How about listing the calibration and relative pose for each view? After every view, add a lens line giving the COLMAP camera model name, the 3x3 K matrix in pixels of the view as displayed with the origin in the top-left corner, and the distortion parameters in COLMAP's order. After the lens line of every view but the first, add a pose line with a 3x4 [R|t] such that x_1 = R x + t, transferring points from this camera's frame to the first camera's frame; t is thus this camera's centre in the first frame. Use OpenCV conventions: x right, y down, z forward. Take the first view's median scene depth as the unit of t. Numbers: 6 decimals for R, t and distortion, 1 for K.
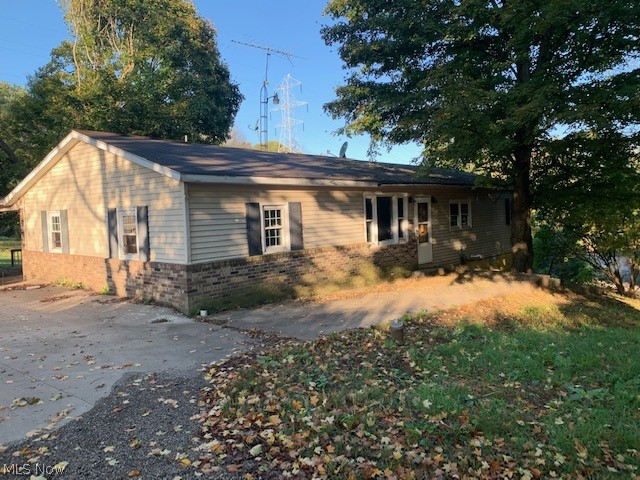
lens RADIAL K [[486.3, 0, 315.8], [0, 486.3, 244.2], [0, 0, 1]] dist [0.028325, -0.043373]
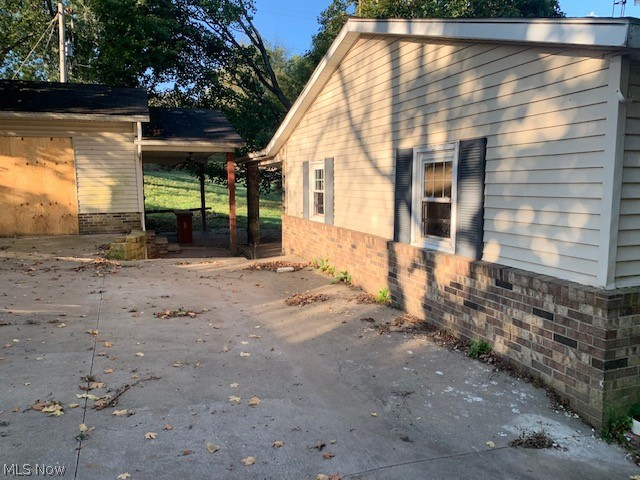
lens RADIAL K [[486.3, 0, 318.6], [0, 486.3, 236.7], [0, 0, 1]] dist [0.028325, -0.043373]
pose [[0.869327, 0.081273, -0.487509, -0.231348], [-0.056297, 0.996250, 0.065696, -0.008391], [0.491020, -0.029666, 0.870643, 0.480986]]
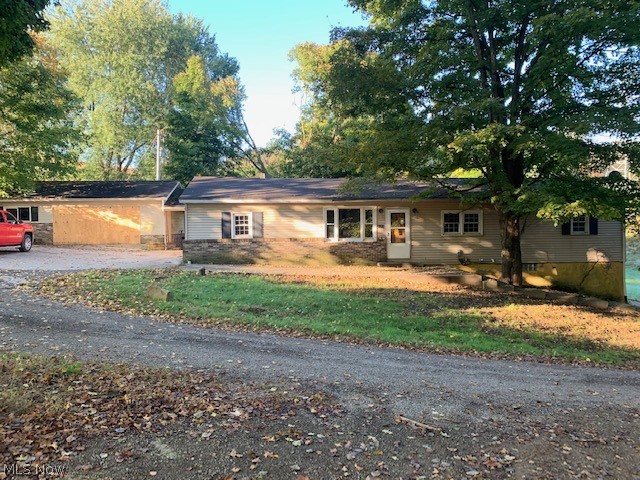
lens RADIAL K [[486.3, 0, 313.3], [0, 486.3, 240.8], [0, 0, 1]] dist [0.028325, -0.043373]
pose [[0.720576, 0.048337, -0.691689, 1.416057], [-0.063767, 0.997959, 0.003310, 0.000973], [0.690437, 0.041722, 0.722188, -0.167552]]
